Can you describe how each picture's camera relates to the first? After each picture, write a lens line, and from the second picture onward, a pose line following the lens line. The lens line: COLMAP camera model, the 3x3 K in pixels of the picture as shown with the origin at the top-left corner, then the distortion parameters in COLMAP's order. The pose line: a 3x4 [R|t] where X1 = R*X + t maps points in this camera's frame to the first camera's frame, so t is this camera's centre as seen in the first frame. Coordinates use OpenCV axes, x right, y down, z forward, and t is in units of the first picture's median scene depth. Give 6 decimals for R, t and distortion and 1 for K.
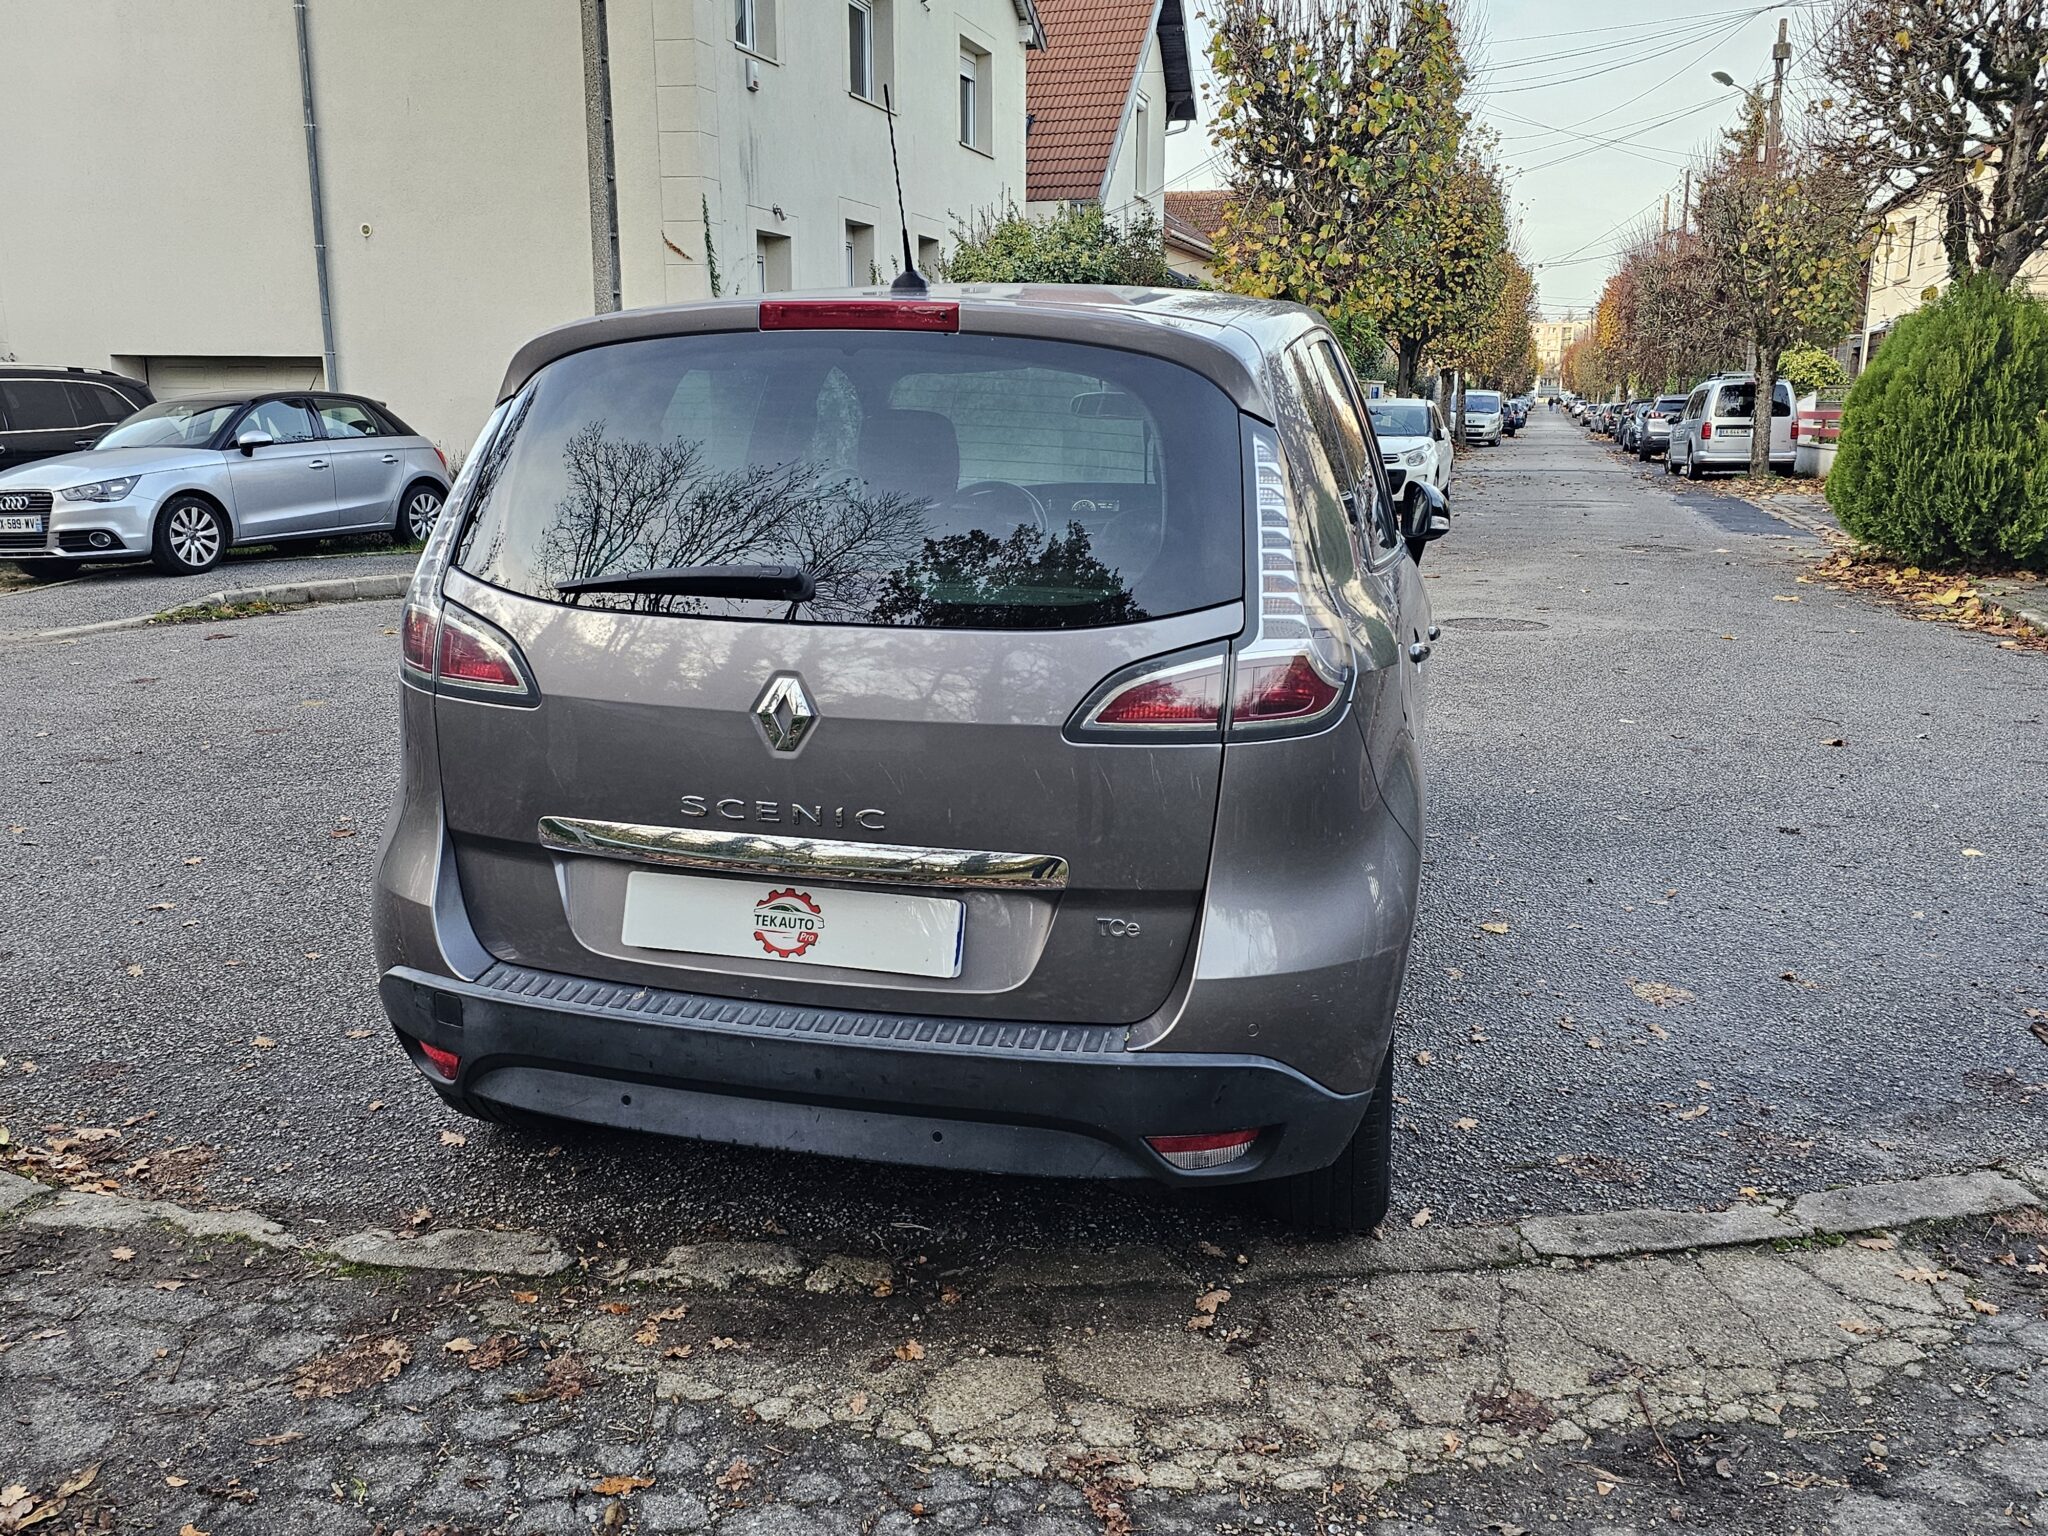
lens RADIAL K [[1681.3, 0, 993.1], [0, 1681.3, 752.7], [0, 0, 1]] dist [0.071332, -0.068435]
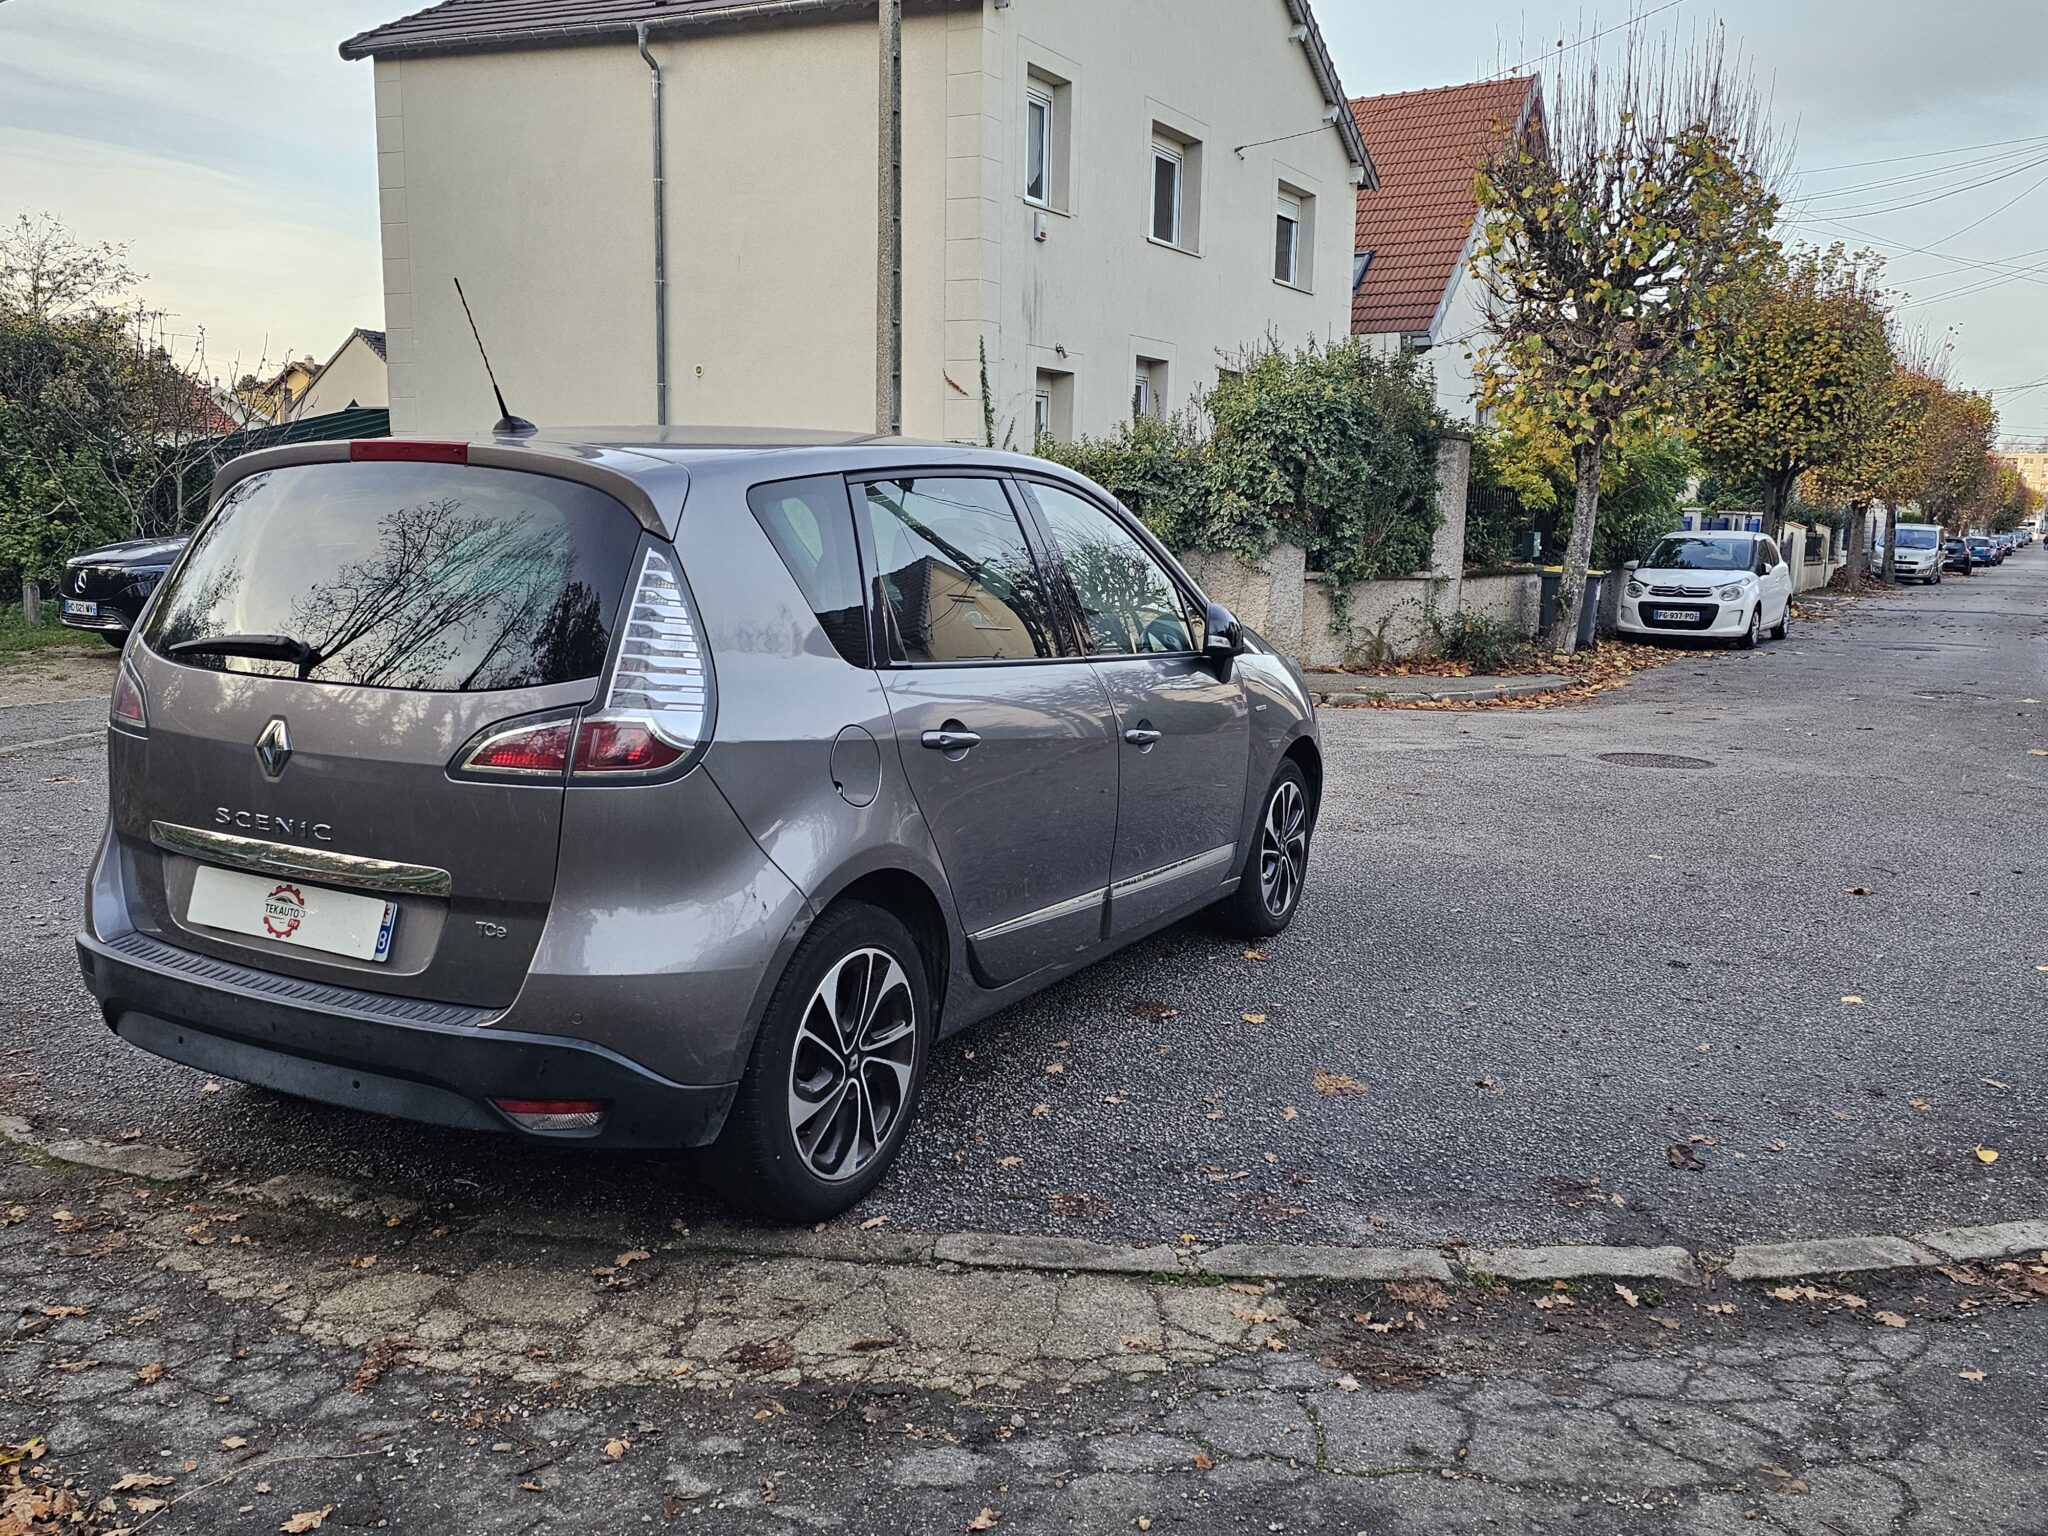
lens RADIAL K [[1673.2, 0, 1005.9], [0, 1673.2, 762.2], [0, 0, 1]] dist [0.084382, -0.087352]
pose [[0.969729, 0.050900, -0.238819, 0.616984], [-0.066343, 0.996163, -0.057071, 0.020525], [0.234998, 0.071188, 0.969386, -0.123261]]
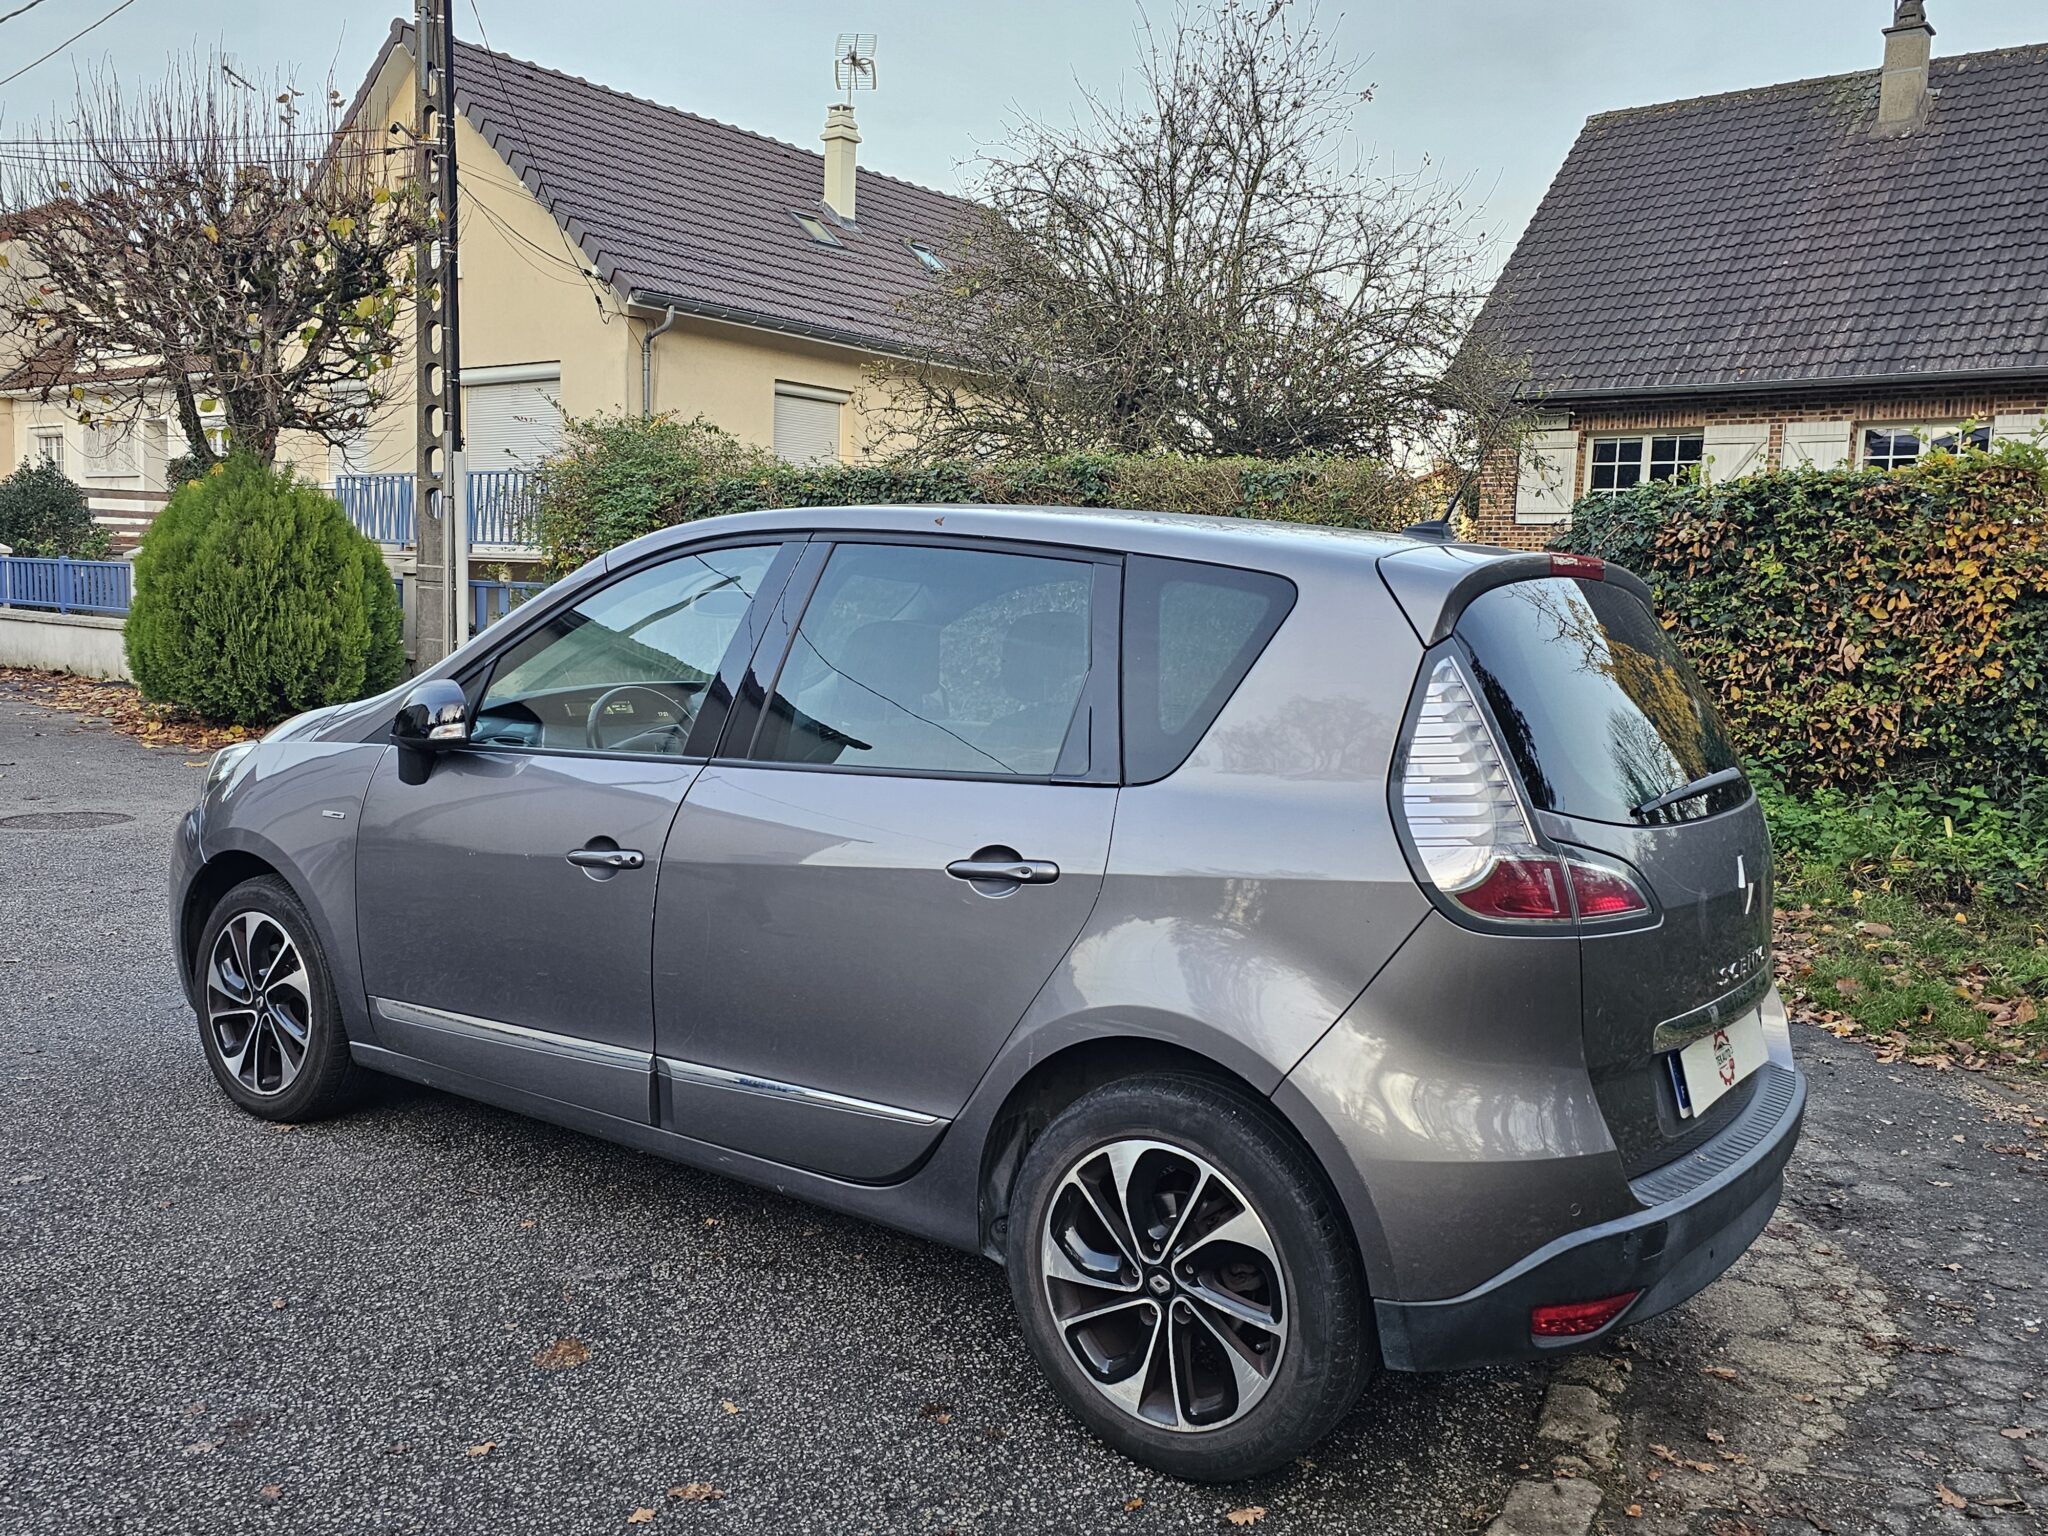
lens RADIAL K [[1676.7, 0, 1031.5], [0, 1676.7, 765.0], [0, 0, 1]] dist [0.099888, -0.108579]
pose [[0.361518, -0.090538, 0.927959, -1.223107], [0.162844, 0.986107, 0.032770, -0.195884], [-0.918034, 0.139266, 0.371239, 0.829562]]
